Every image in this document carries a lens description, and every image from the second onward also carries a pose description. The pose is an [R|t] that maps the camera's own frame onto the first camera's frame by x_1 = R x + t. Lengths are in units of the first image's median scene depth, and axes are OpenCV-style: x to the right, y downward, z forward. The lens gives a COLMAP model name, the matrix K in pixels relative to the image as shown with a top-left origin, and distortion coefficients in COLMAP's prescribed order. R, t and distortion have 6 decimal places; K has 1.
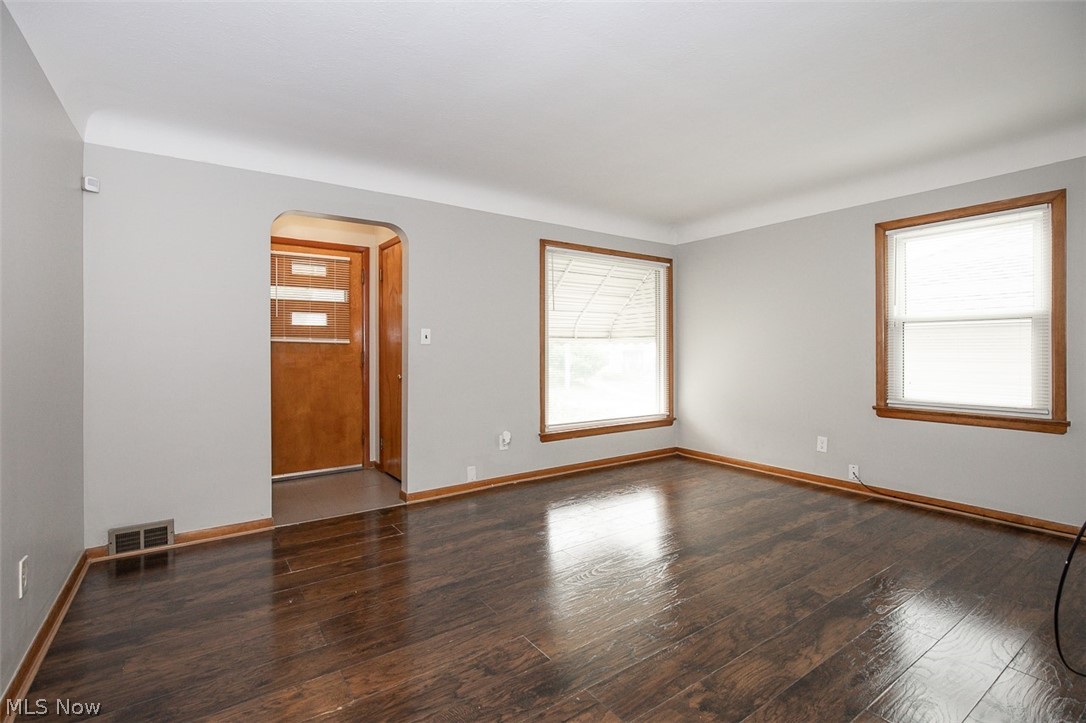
lens RADIAL K [[504.8, 0, 543.2], [0, 504.8, 350.7], [0, 0, 1]] dist [-0.014818, -0.000258]
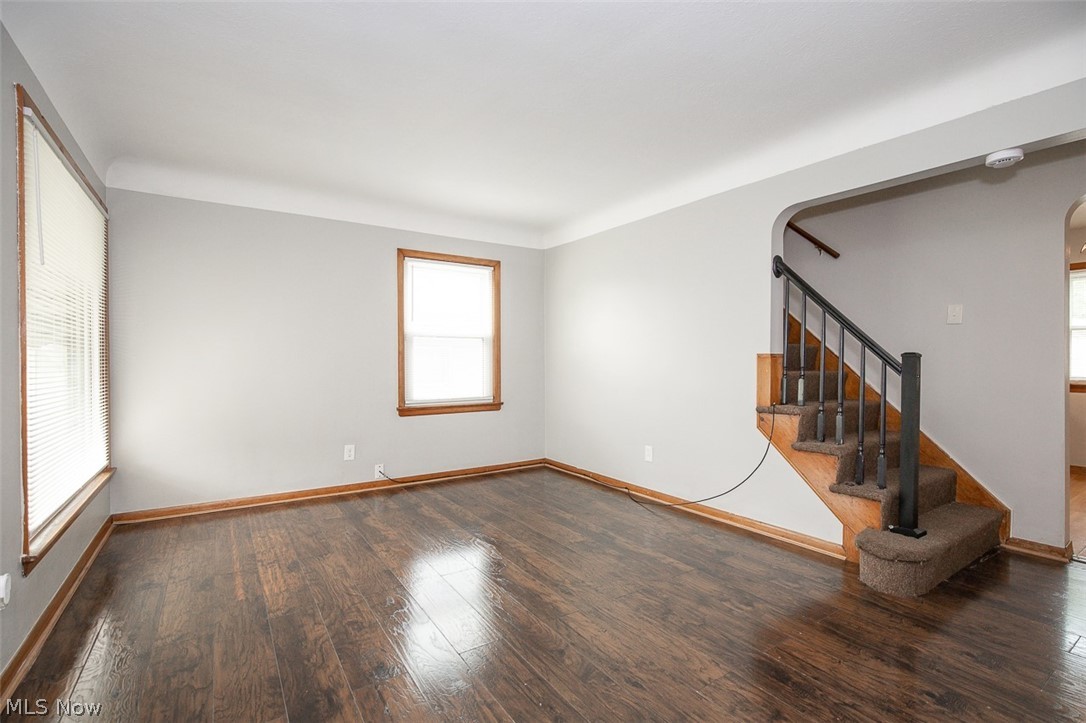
lens RADIAL K [[492.6, 0, 539.5], [0, 492.6, 369.2], [0, 0, 1]] dist [-0.009630, 0.000360]
pose [[0.026057, -0.020312, 0.999454, -0.534538], [0.000659, 0.999794, 0.020302, -0.000838], [-0.999660, 0.000130, 0.026065, 0.761207]]
